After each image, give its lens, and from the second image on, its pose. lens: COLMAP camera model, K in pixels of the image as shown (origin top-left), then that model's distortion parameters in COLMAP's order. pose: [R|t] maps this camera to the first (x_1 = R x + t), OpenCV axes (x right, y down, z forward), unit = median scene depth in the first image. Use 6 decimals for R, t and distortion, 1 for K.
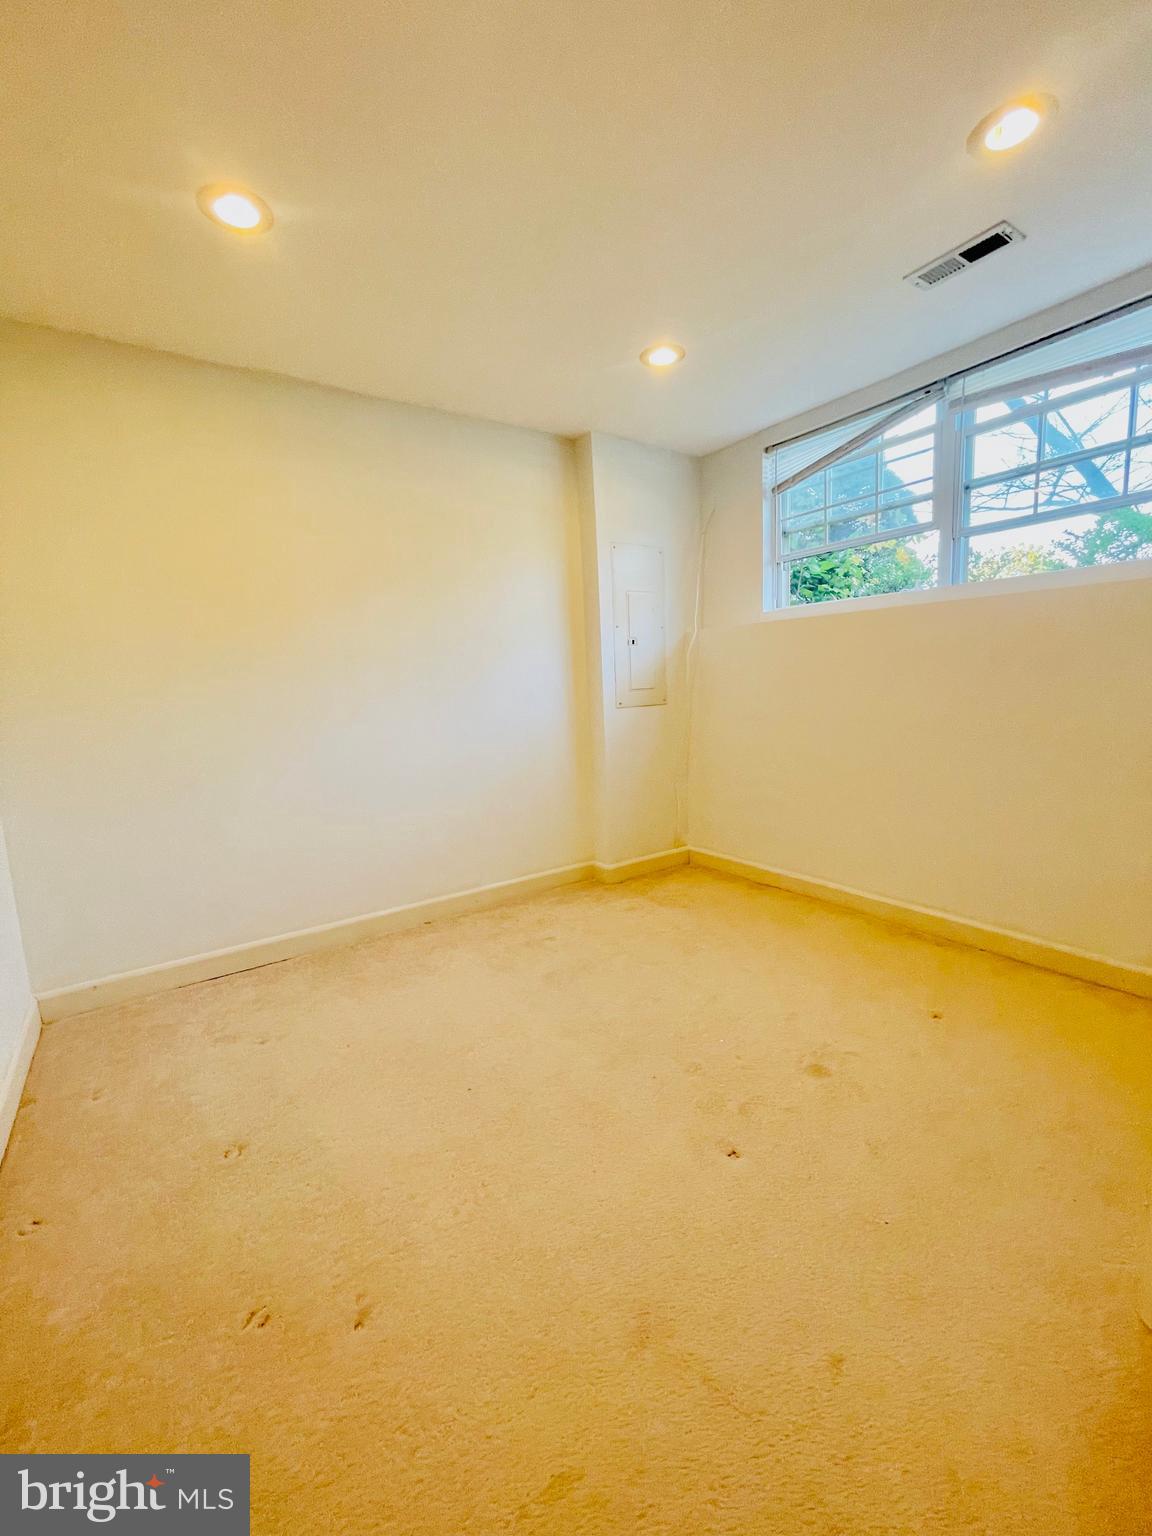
lens RADIAL K [[629.3, 0, 568.7], [0, 629.3, 769.3], [0, 0, 1]] dist [0.005062, 0.000361]
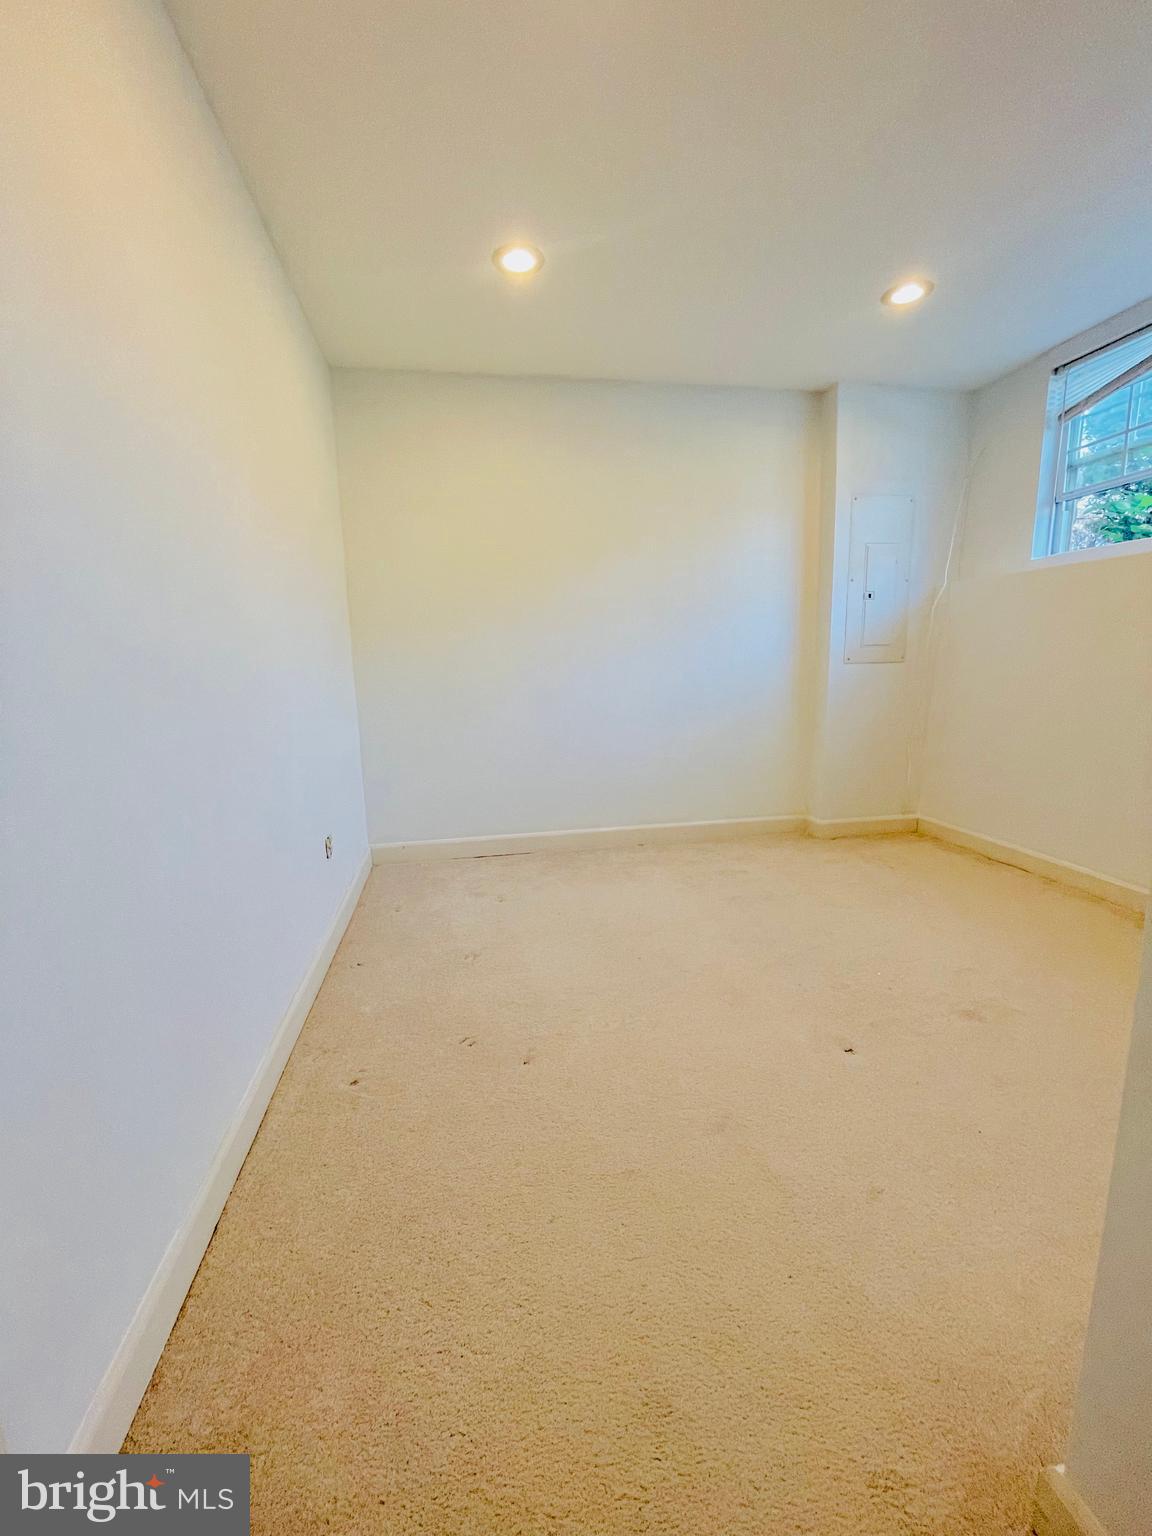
lens RADIAL K [[629.3, 0, 568.7], [0, 629.3, 769.3], [0, 0, 1]] dist [0.005062, 0.000361]
pose [[0.911636, 0.096715, -0.399457, 0.101057], [-0.070760, 0.994340, 0.079259, 0.022066], [0.404862, -0.043990, 0.913319, -0.100327]]
